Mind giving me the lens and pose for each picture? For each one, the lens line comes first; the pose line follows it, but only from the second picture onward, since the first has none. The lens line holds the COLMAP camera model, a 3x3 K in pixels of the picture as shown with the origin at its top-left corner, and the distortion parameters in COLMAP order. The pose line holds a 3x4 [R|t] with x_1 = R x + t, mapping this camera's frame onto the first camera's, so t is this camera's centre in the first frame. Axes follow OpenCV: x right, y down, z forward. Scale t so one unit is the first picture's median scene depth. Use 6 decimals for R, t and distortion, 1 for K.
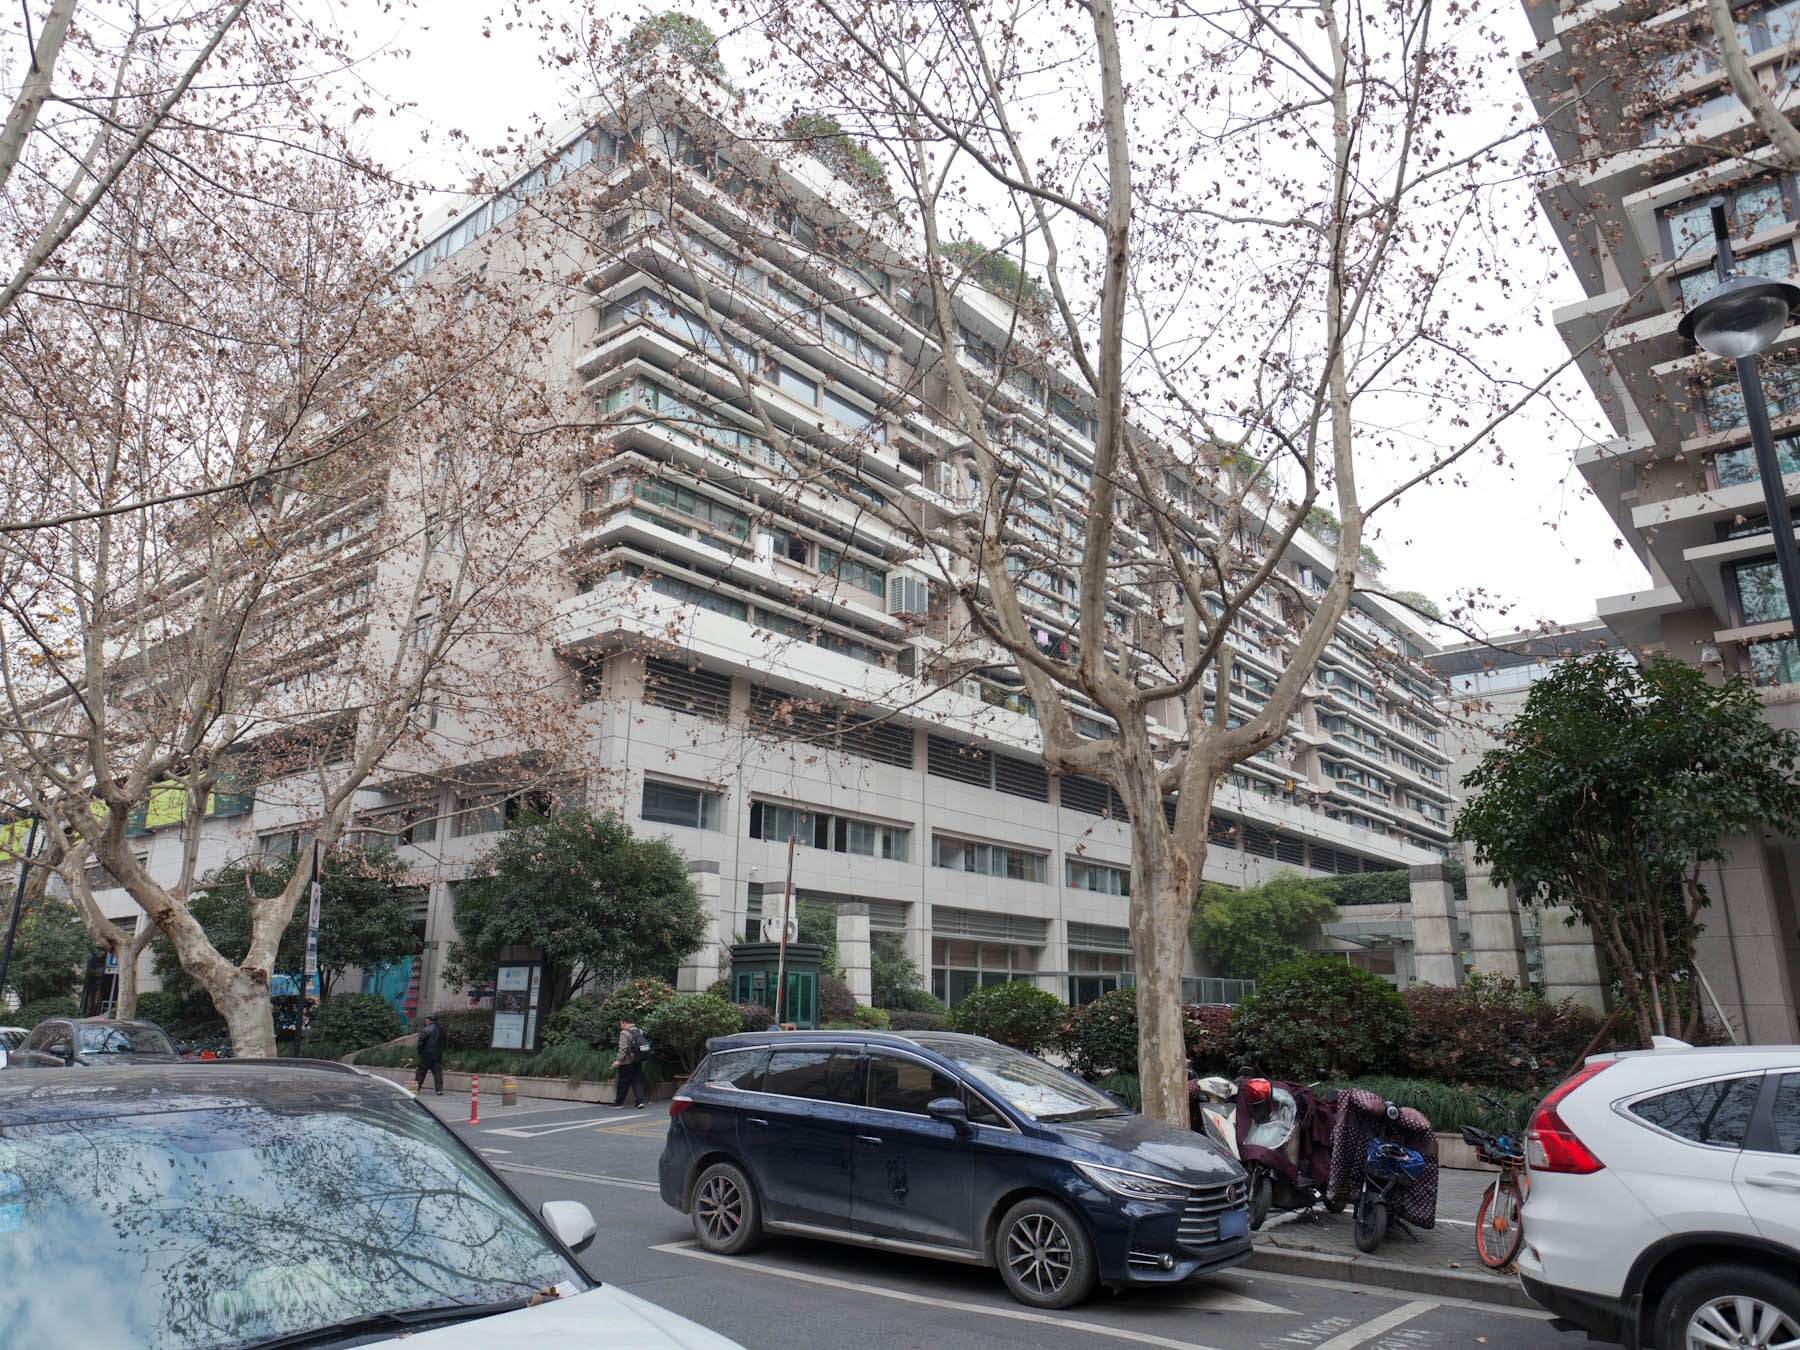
lens RADIAL K [[1232.1, 0, 891.6], [0, 1232.1, 681.6], [0, 0, 1]] dist [0.003236, -0.004031]
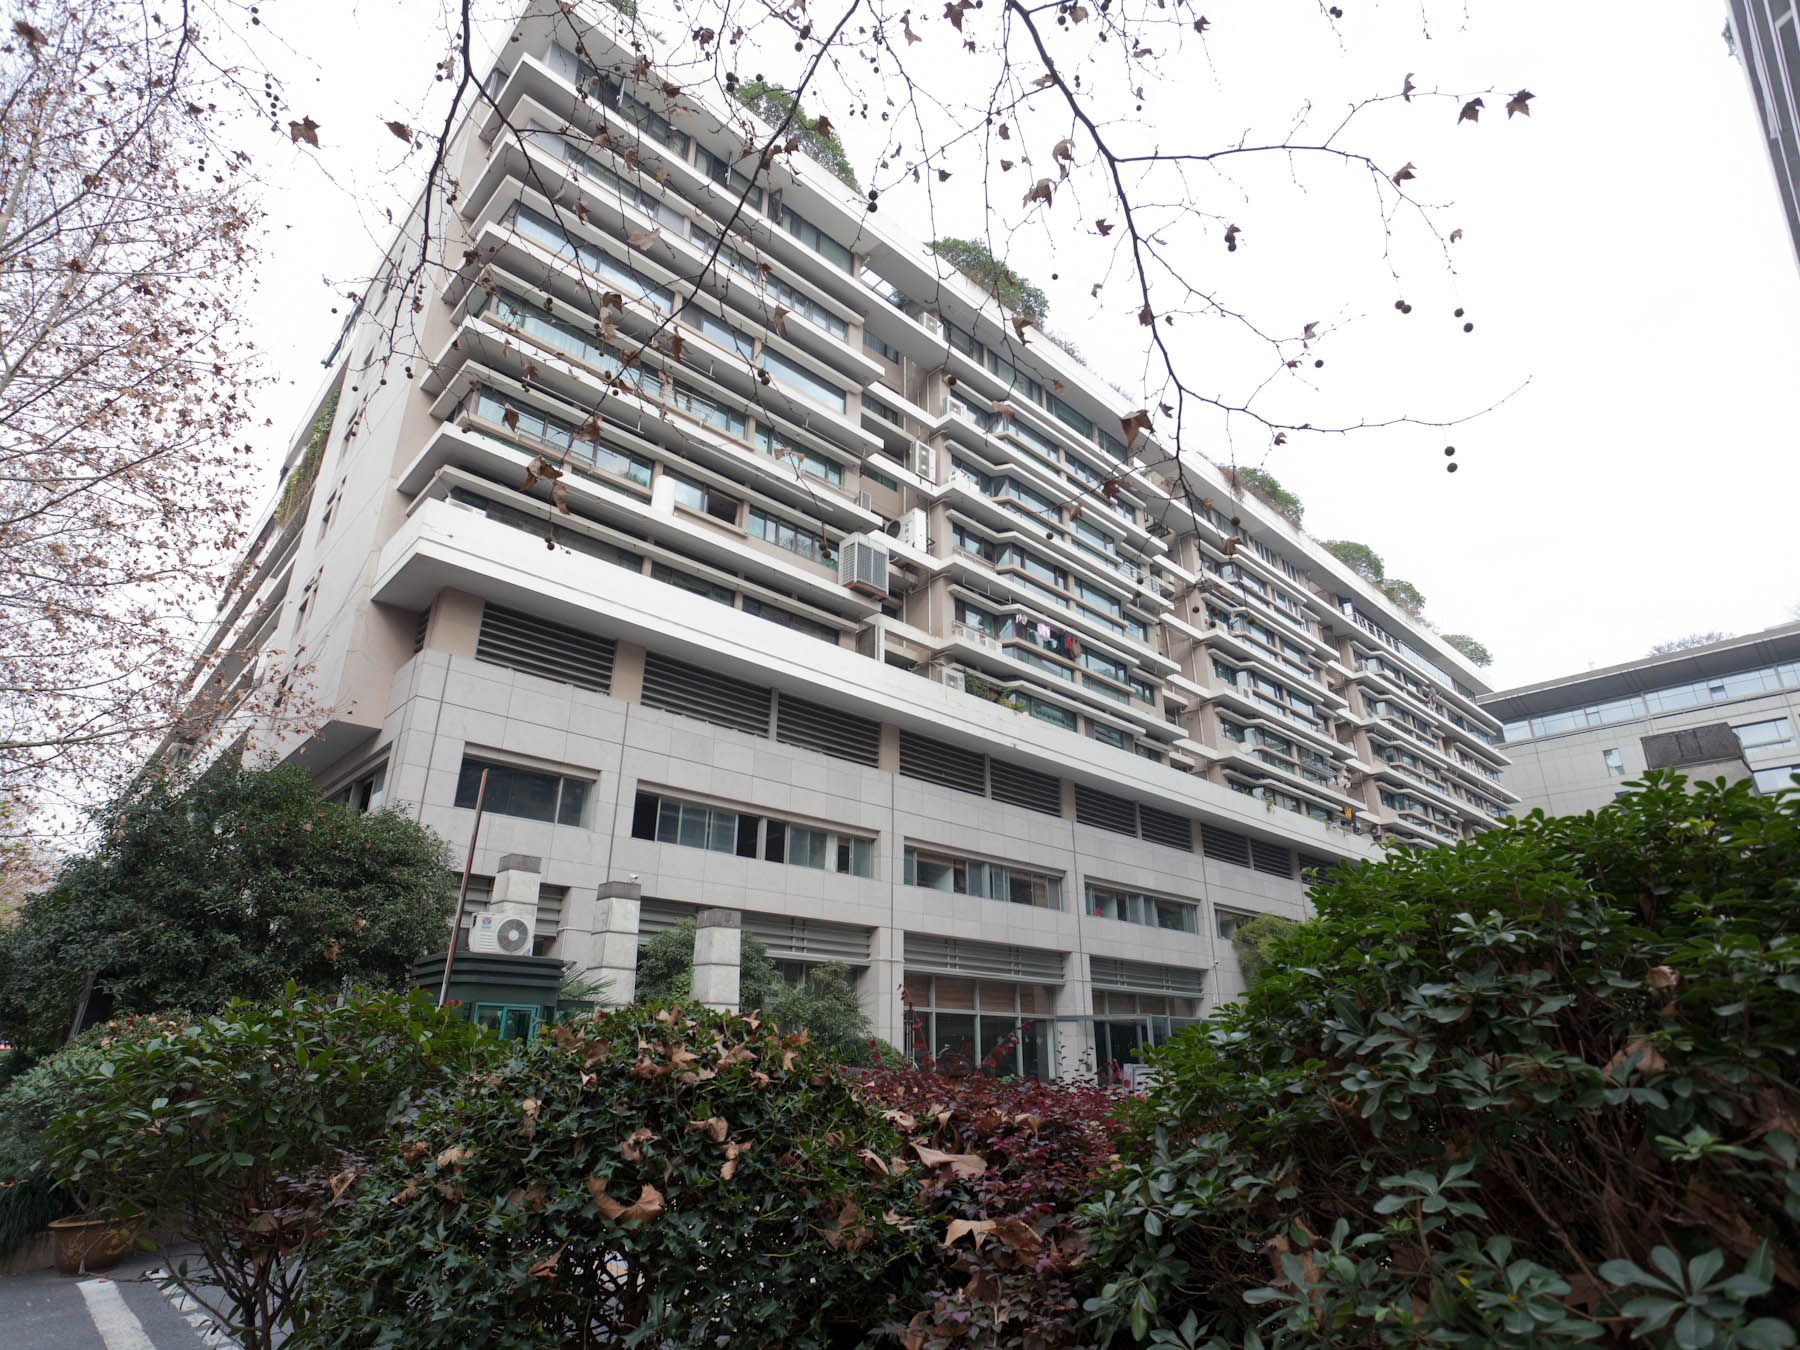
lens RADIAL K [[961.2, 0, 893.3], [0, 961.2, 677.1], [0, 0, 1]] dist [0.005742, -0.000030]
pose [[0.992070, -0.047792, -0.116248, 0.507678], [0.033868, 0.992325, -0.118929, 0.417641], [0.121040, 0.114049, 0.986074, 1.626699]]
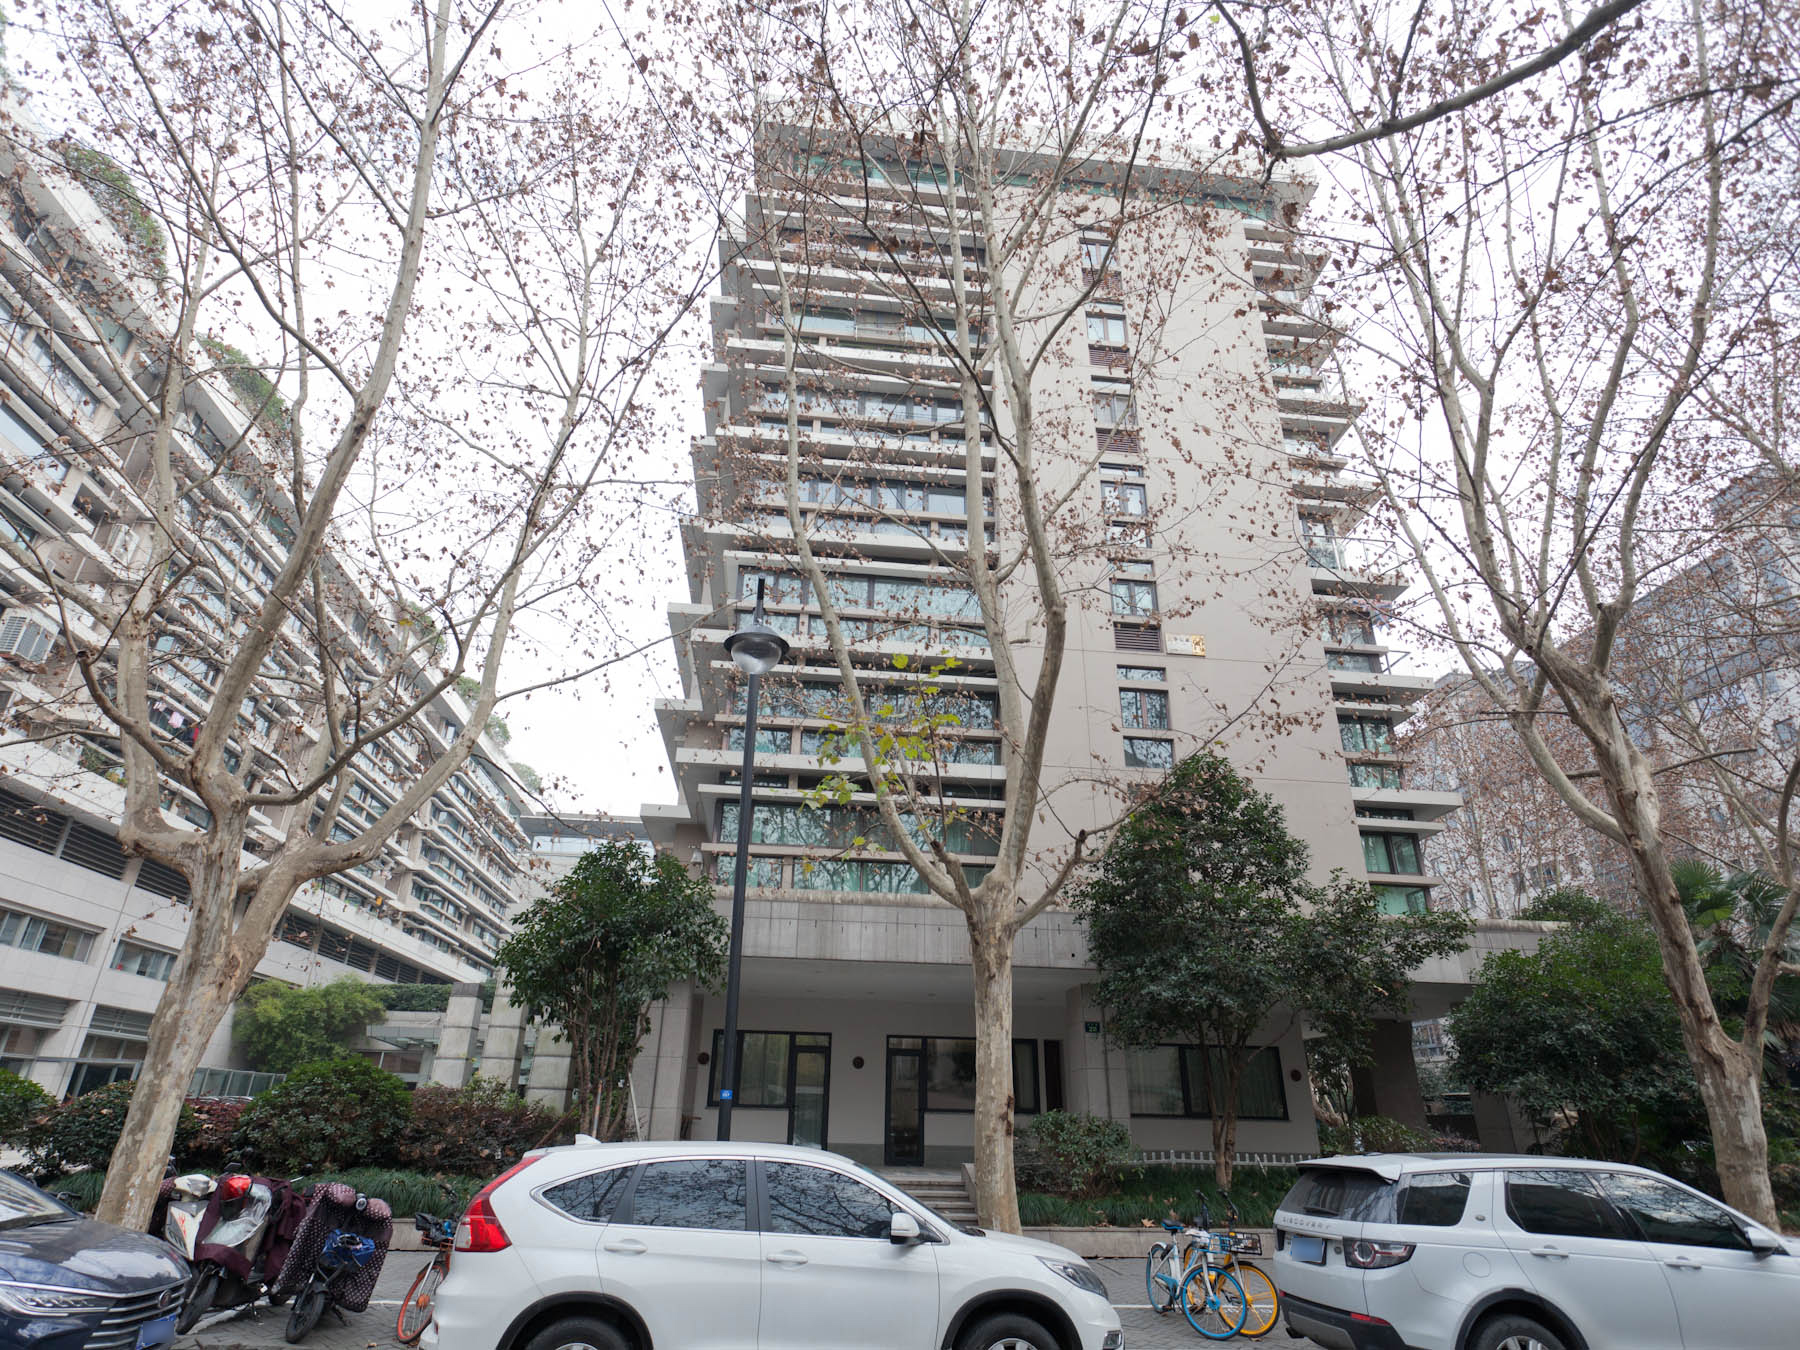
lens RADIAL K [[961.2, 0, 890.2], [0, 961.2, 678.1], [0, 0, 1]] dist [0.005742, -0.000030]
pose [[0.694333, 0.307533, 0.650635, 0.004917], [-0.201959, 0.951030, -0.233997, -0.001883], [-0.690735, 0.031070, 0.722440, -0.001508]]
